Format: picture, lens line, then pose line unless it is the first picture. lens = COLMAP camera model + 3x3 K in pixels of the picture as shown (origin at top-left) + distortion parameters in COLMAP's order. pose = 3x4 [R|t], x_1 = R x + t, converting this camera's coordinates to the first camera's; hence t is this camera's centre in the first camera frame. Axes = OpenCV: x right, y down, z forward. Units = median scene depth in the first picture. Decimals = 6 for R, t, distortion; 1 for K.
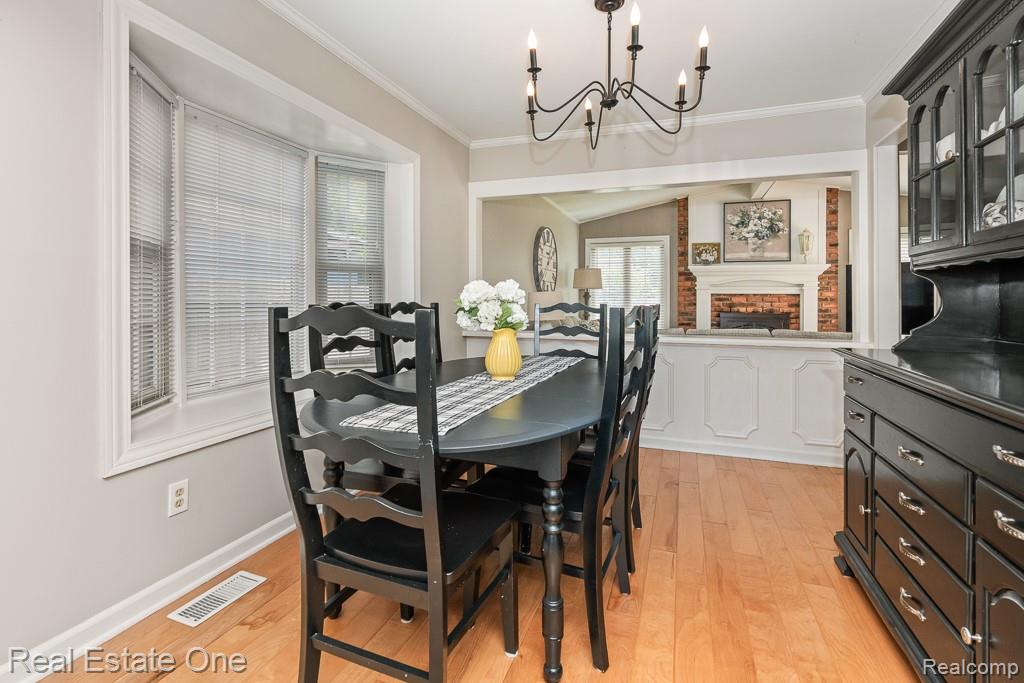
lens RADIAL K [[471.2, 0, 508.5], [0, 471.2, 292.8], [0, 0, 1]] dist [-0.005081, 0.001667]
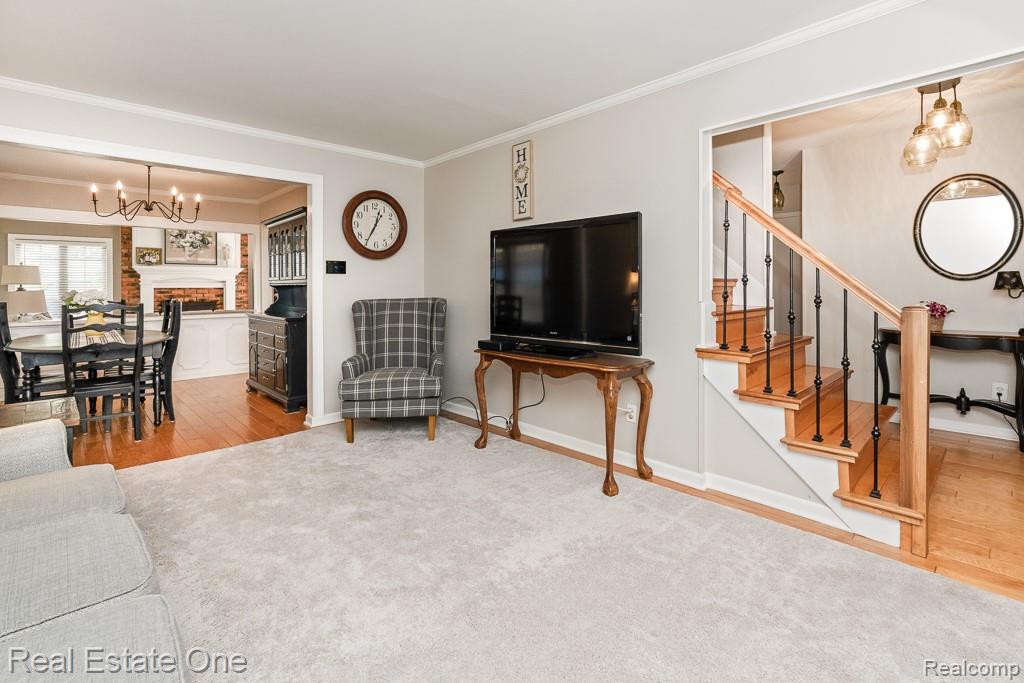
lens RADIAL K [[471.2, 0, 514.7], [0, 471.2, 287.5], [0, 0, 1]] dist [-0.005081, 0.001667]
pose [[0.433689, -0.009629, 0.901011, -0.296241], [-0.002384, 0.999927, 0.011833, -0.017056], [-0.901059, -0.007280, 0.433635, -0.436439]]
